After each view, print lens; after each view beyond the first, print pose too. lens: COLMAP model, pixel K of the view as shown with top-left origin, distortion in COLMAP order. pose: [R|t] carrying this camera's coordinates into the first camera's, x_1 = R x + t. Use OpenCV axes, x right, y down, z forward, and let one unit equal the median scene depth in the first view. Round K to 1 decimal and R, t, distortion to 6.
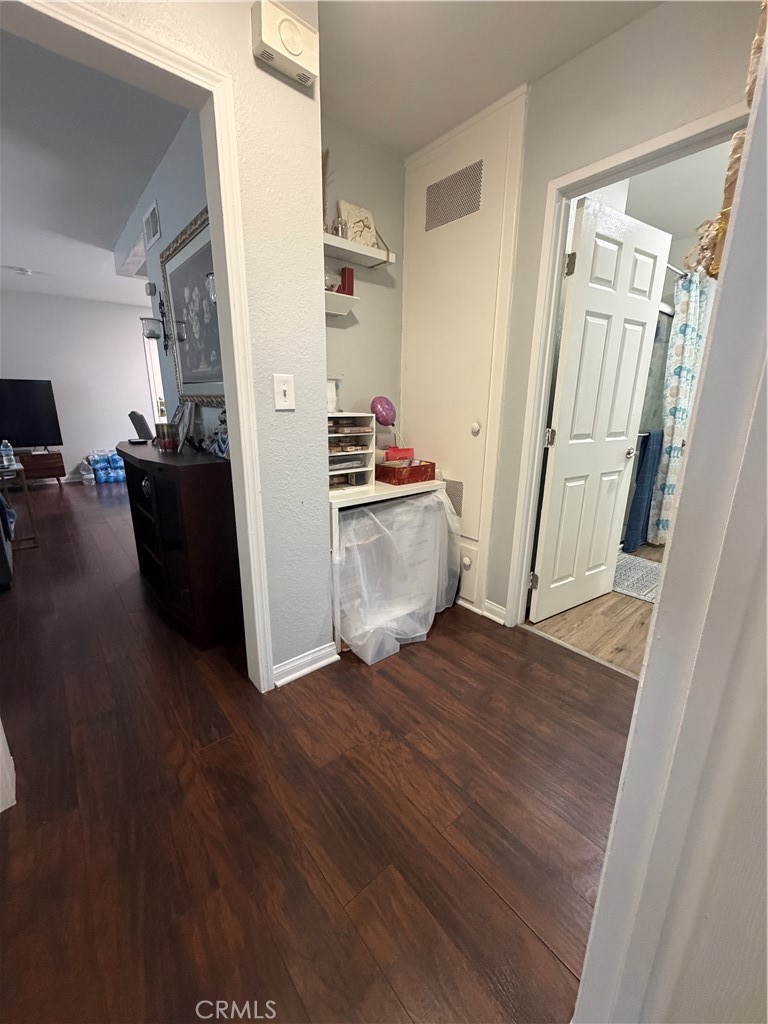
lens RADIAL K [[406.6, 0, 382.2], [0, 406.6, 508.9], [0, 0, 1]] dist [-0.000343, -0.000171]
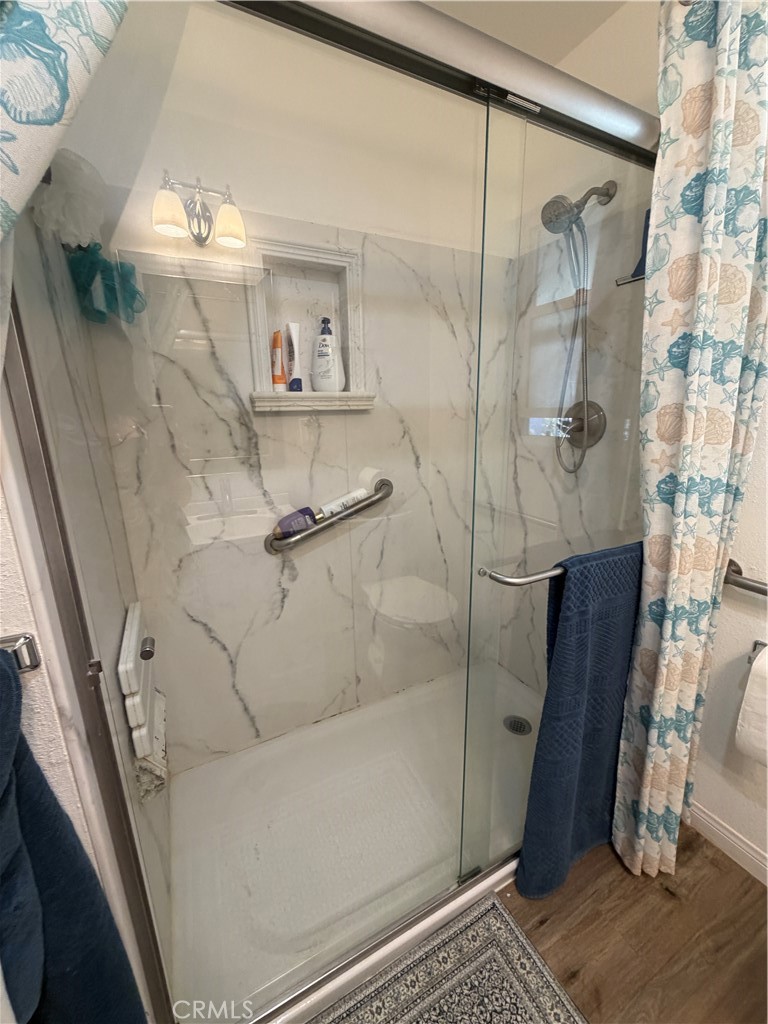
lens RADIAL K [[406.6, 0, 382.2], [0, 406.6, 508.9], [0, 0, 1]] dist [-0.000343, -0.000171]
pose [[0.972255, 0.026567, -0.232409, 1.233614], [-0.028869, 0.999562, -0.006509, -0.461216], [0.232134, 0.013038, 0.972596, 1.407500]]
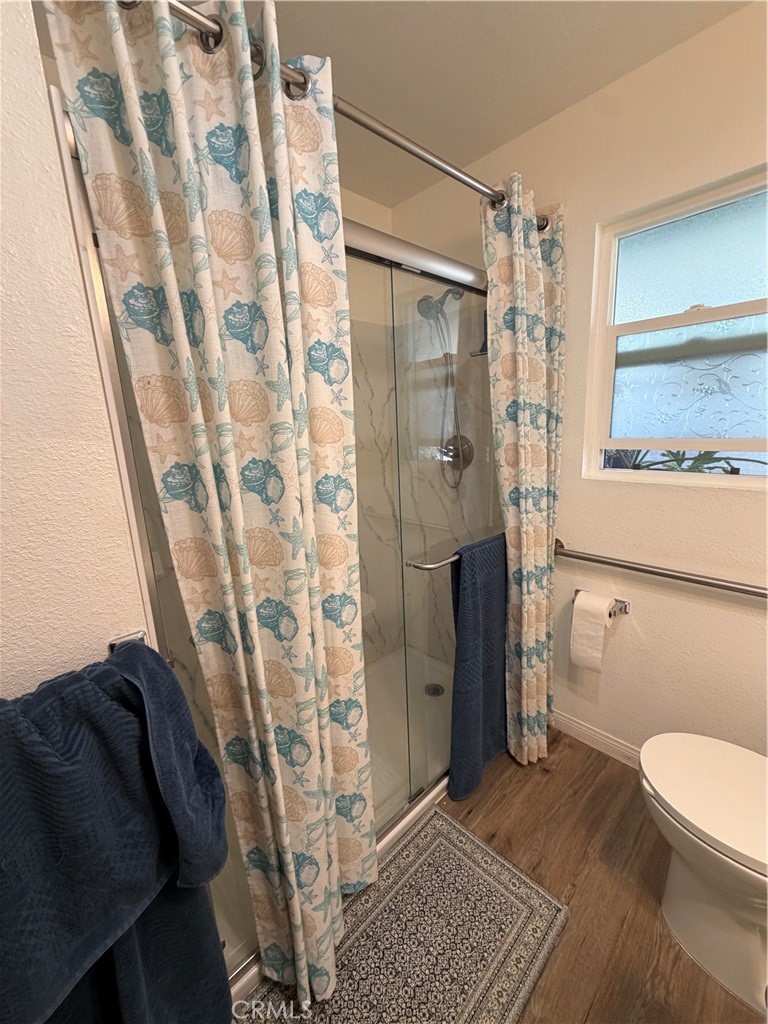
lens RADIAL K [[406.6, 0, 382.2], [0, 406.6, 508.9], [0, 0, 1]] dist [-0.000343, -0.000171]
pose [[0.997082, -0.065517, 0.039169, 1.157746], [0.067240, 0.996748, -0.044411, -0.457566], [-0.036132, 0.046915, 0.998245, 1.159164]]
